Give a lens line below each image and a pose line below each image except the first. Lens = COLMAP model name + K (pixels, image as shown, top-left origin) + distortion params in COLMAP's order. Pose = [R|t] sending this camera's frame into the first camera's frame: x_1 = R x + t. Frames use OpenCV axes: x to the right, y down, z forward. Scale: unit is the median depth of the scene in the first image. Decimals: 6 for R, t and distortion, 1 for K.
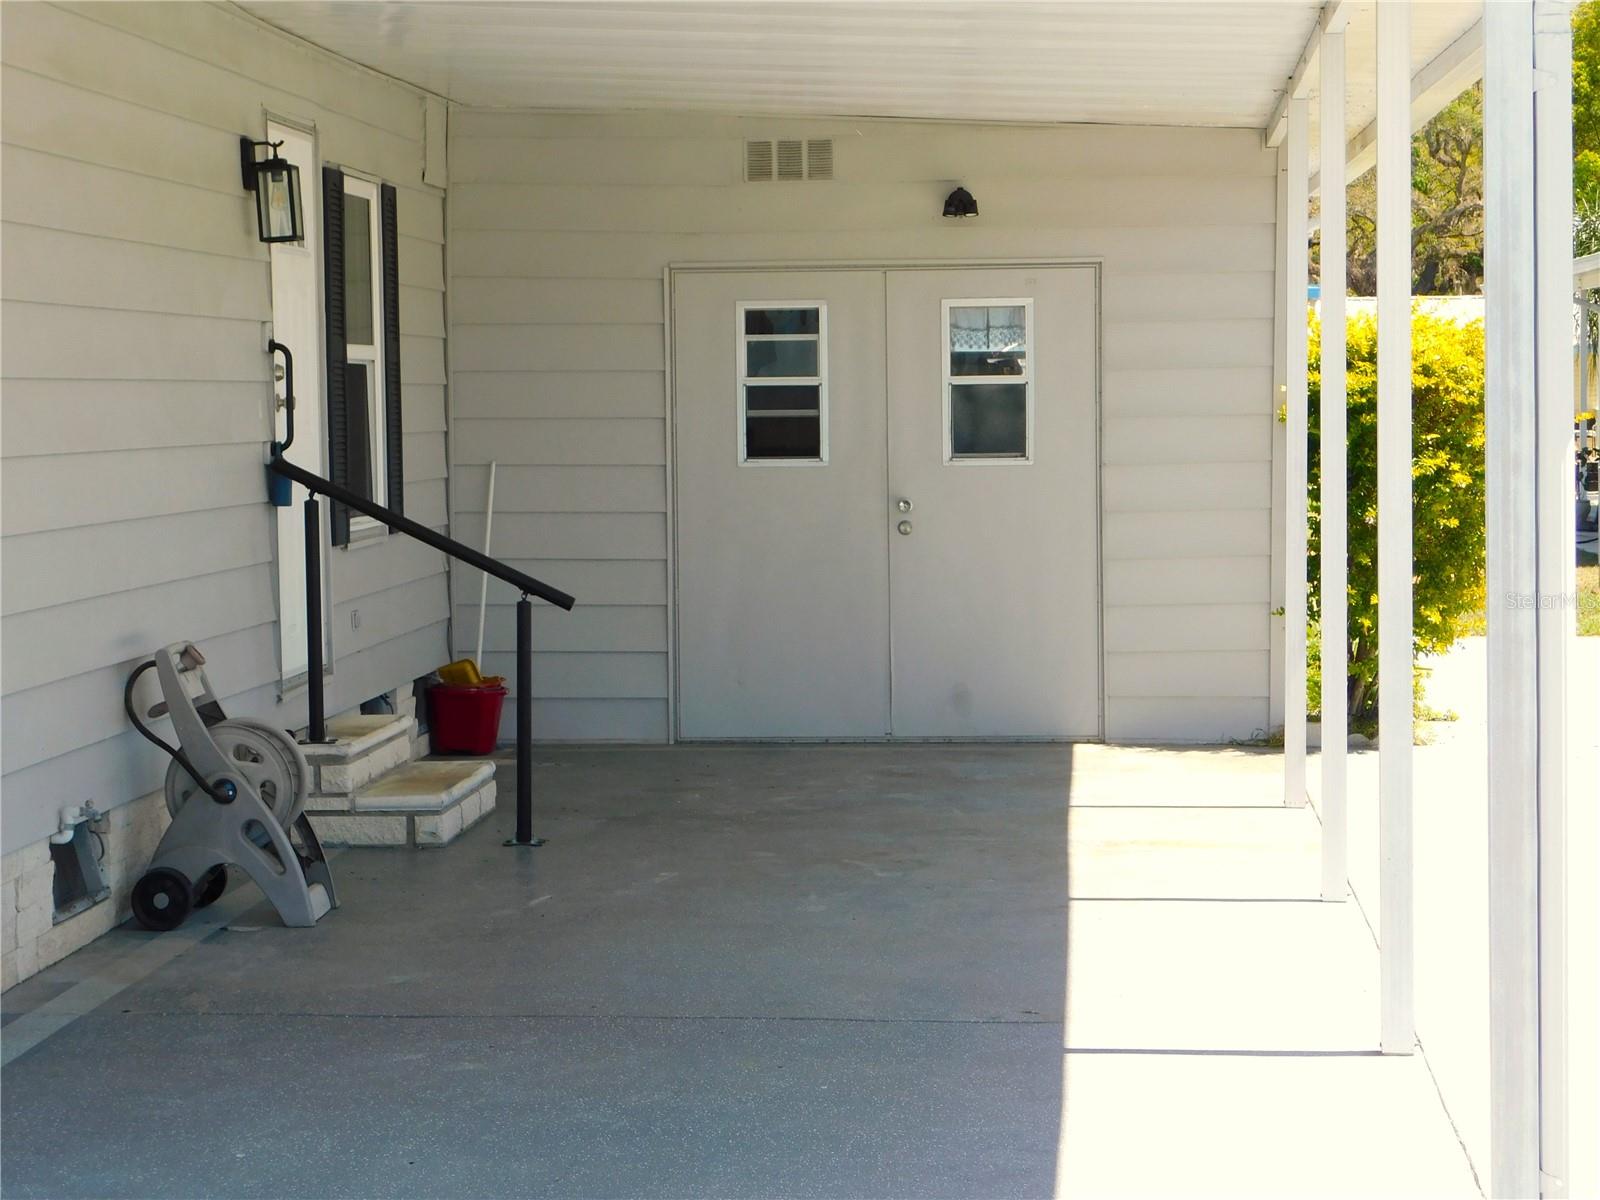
lens RADIAL K [[3832.4, 0, 800.0], [0, 3832.4, 600.0], [0, 0, 1]] dist [0.013100, -0.170252]
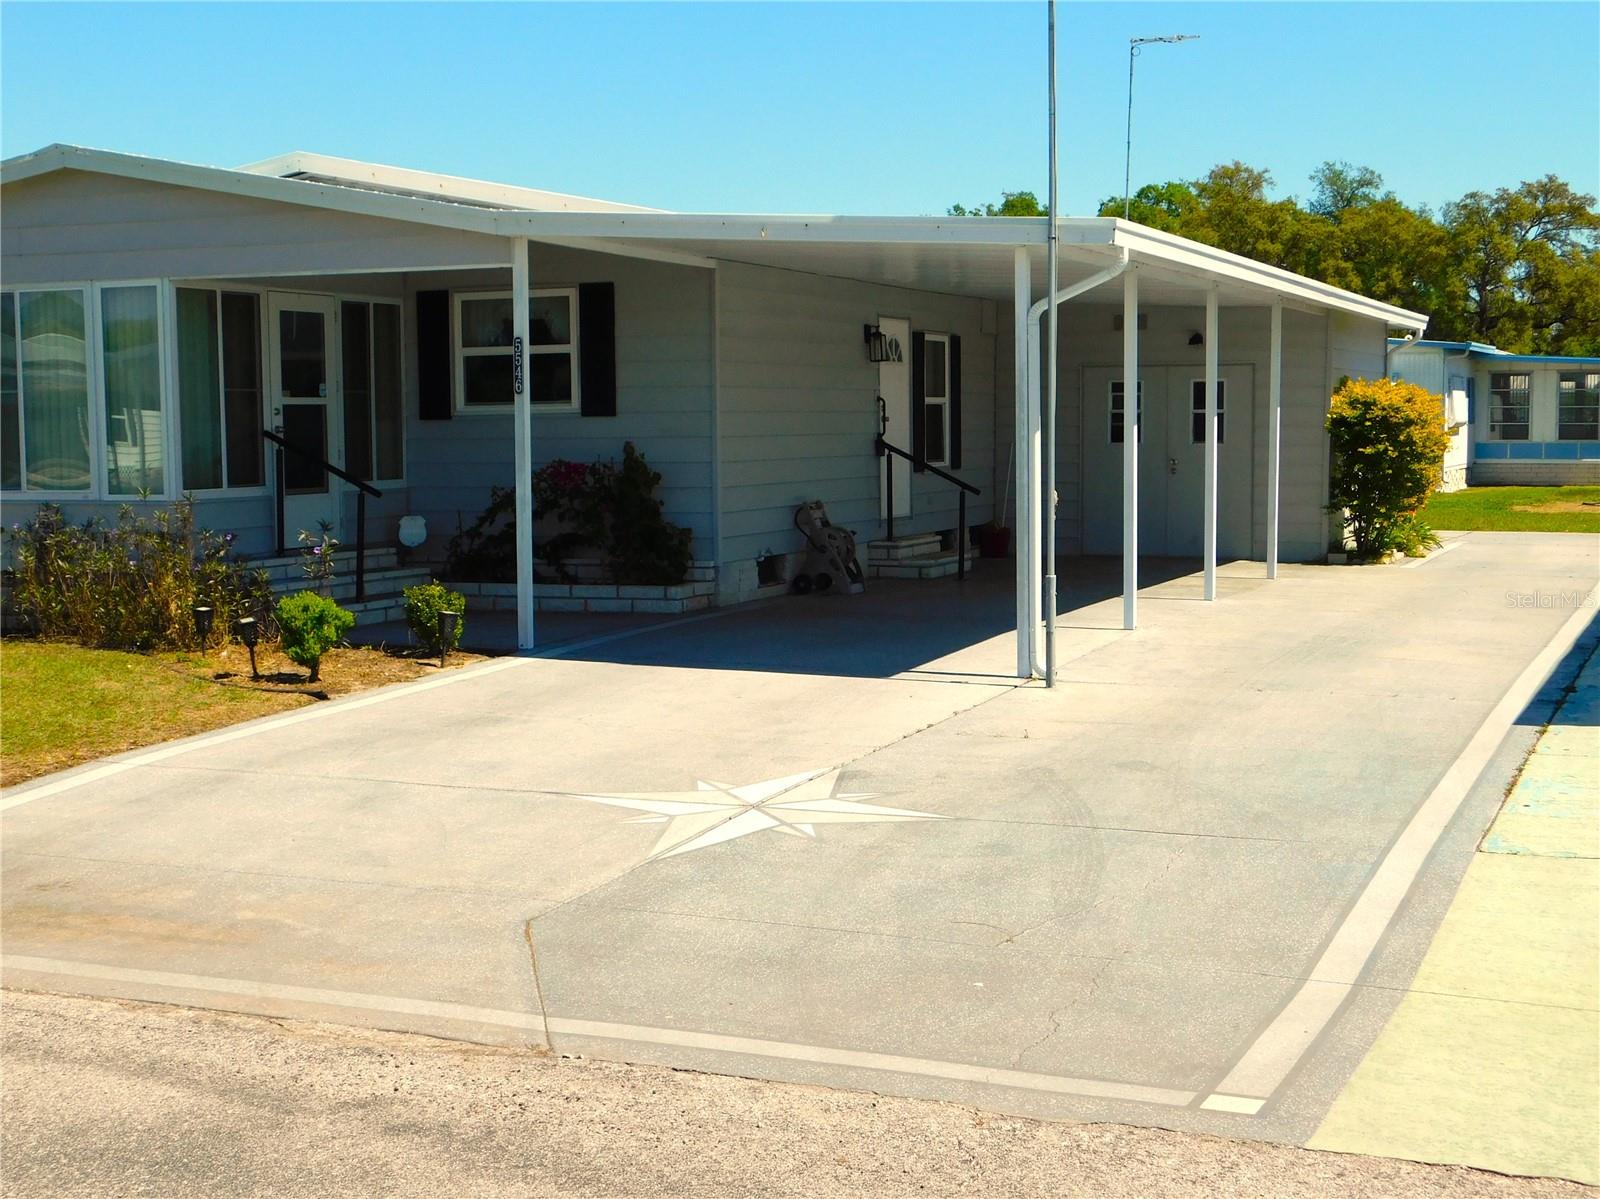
lens RADIAL K [[2179.0, 0, 800.0], [0, 2179.0, 599.5], [0, 0, 1]] dist [0.008768, 0.029063]
pose [[0.948037, 0.032337, -0.316513, 0.307659], [-0.022182, 0.999119, 0.035636, 0.023897], [0.317386, -0.026764, 0.947919, -0.512853]]
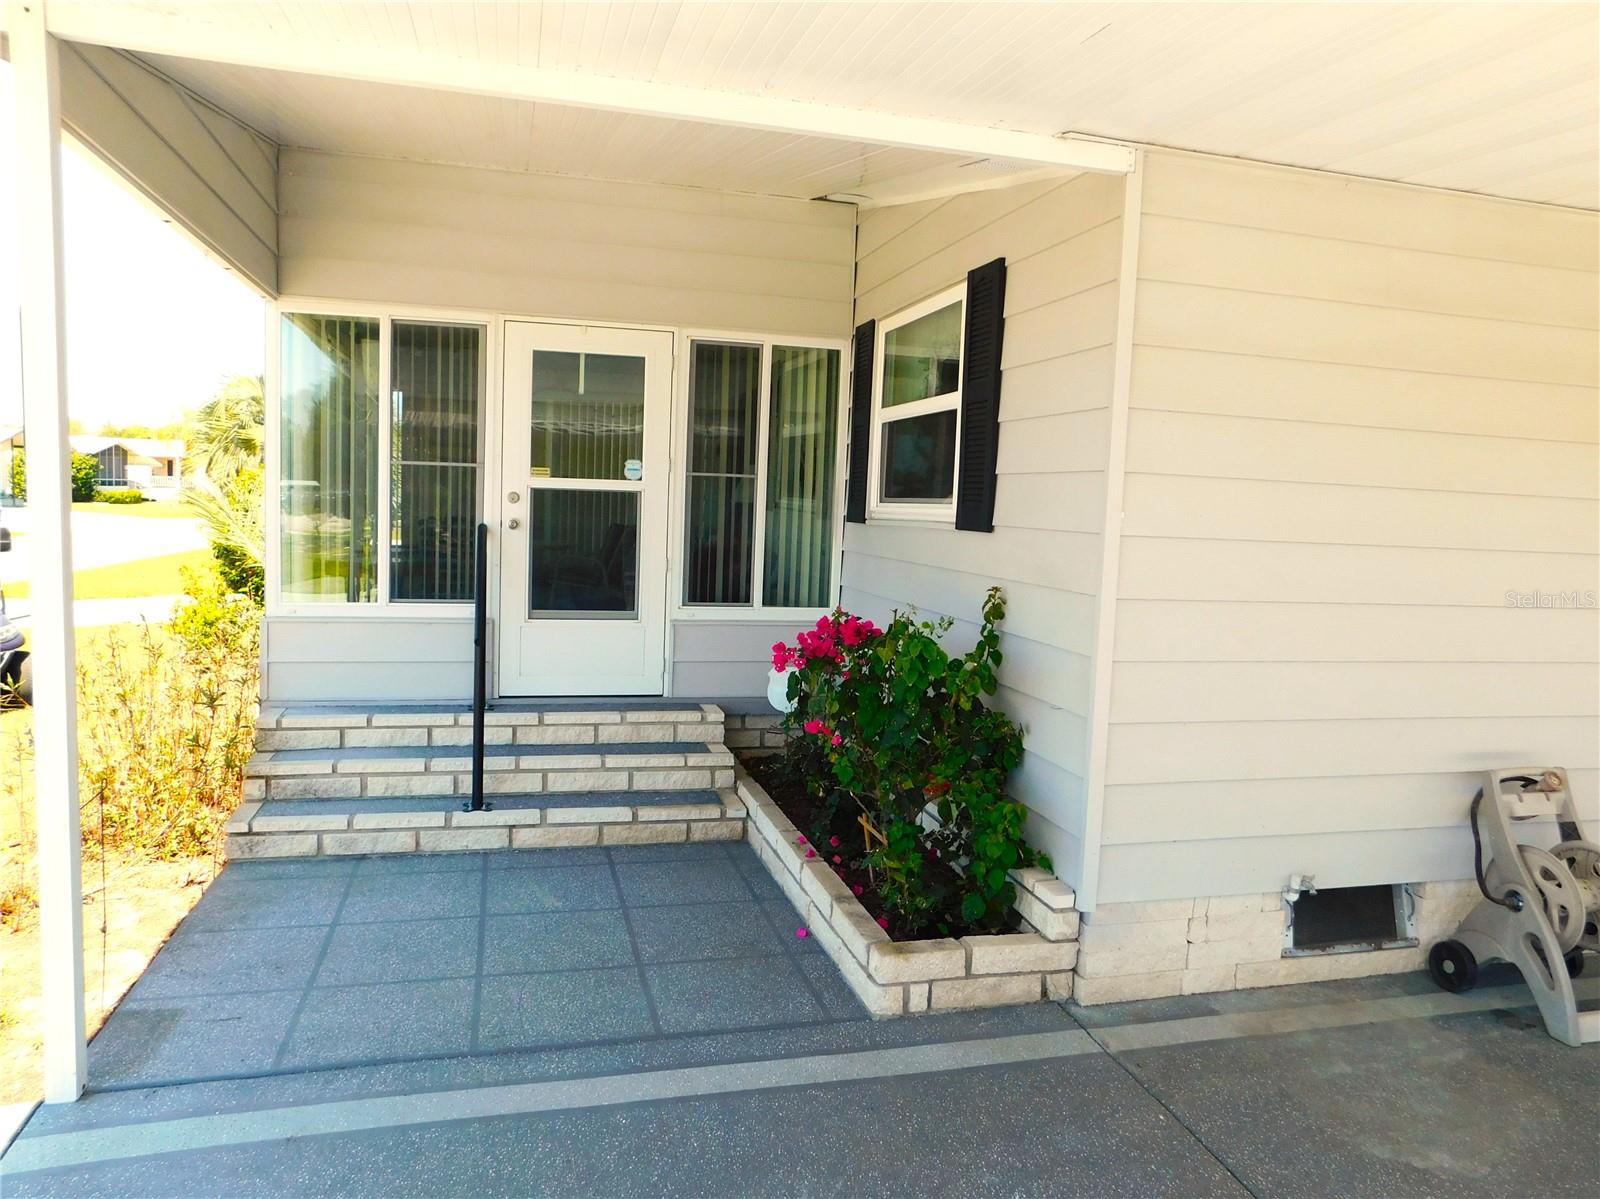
lens RADIAL K [[1095.9, 0, 800.0], [0, 1095.9, 599.5], [0, 0, 1]] dist [-0.024283, 0.001593]
pose [[0.324169, 0.119451, -0.938427, 0.068240], [-0.094595, 0.991117, 0.093481, -0.044125], [0.941258, 0.058467, 0.332589, 0.554446]]
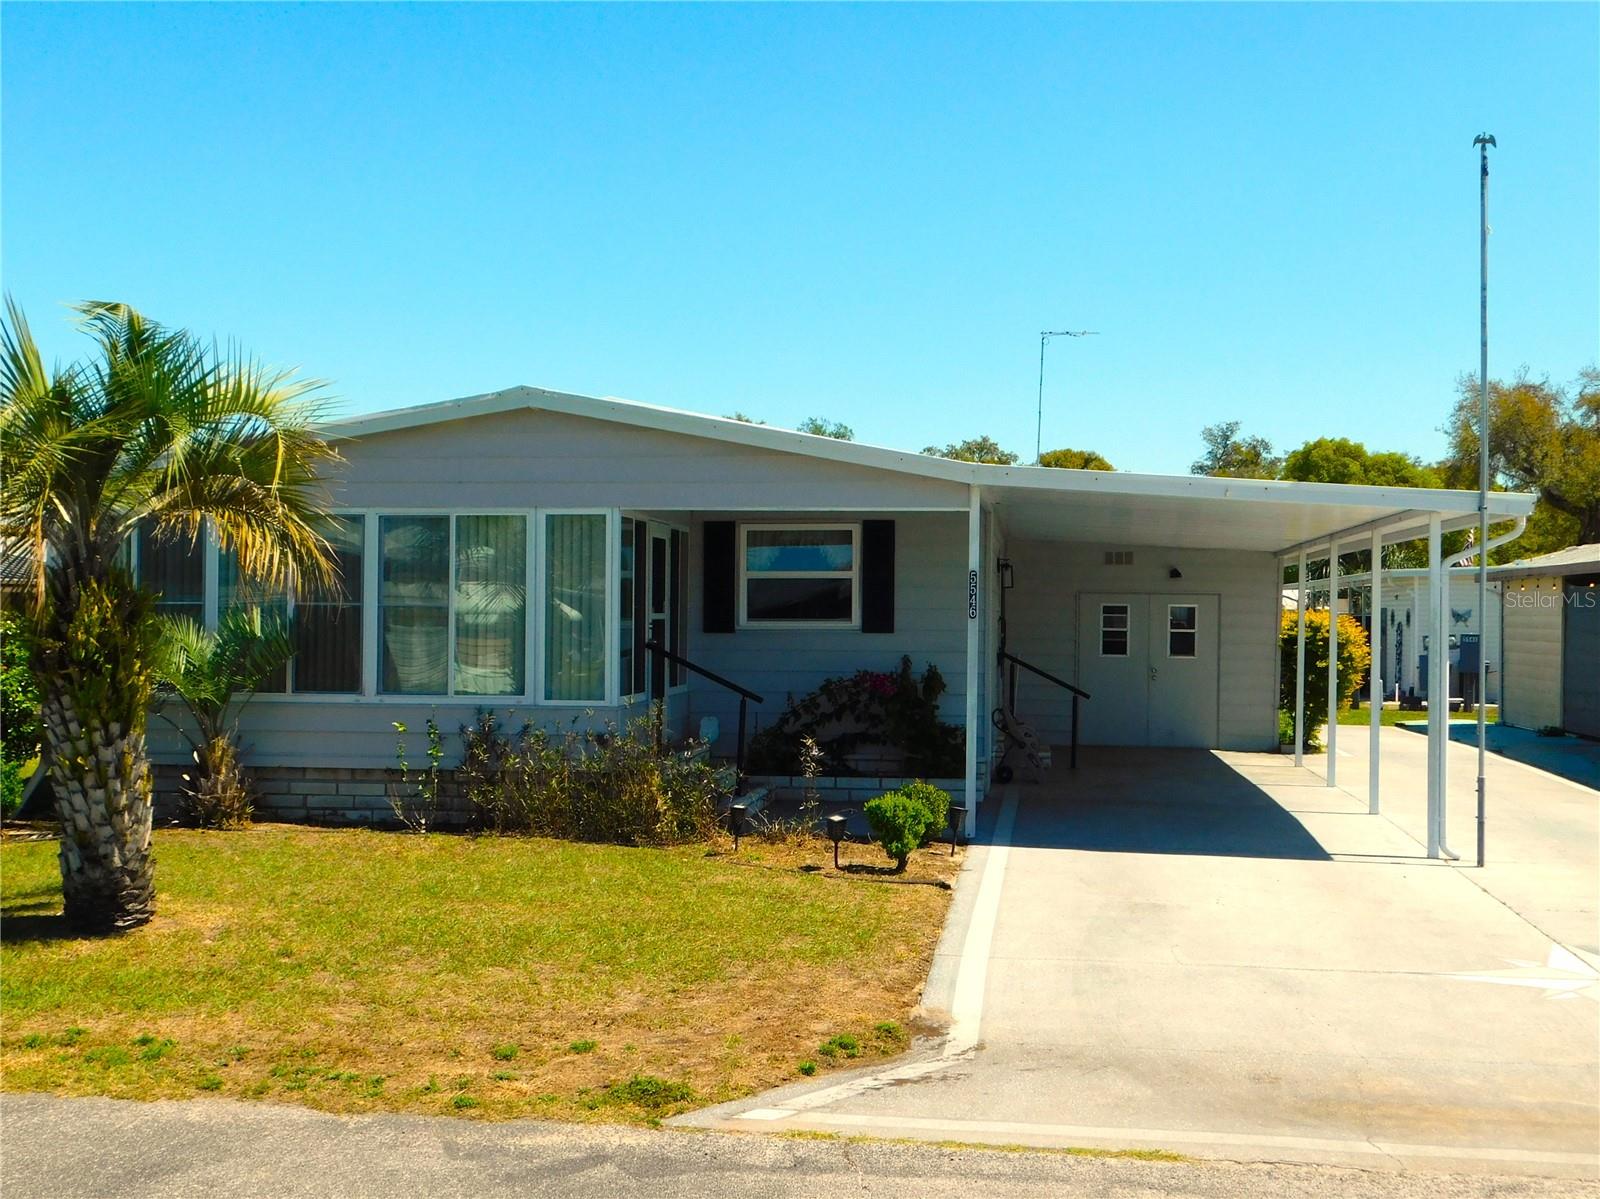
lens RADIAL K [[1810.3, 0, 800.0], [0, 1810.3, 599.5], [0, 0, 1]] dist [0.039776, -0.034041]
pose [[0.998134, 0.023637, -0.056297, -0.218801], [-0.027135, 0.997694, -0.062205, 0.020691], [0.054697, 0.063617, 0.996474, -0.584922]]
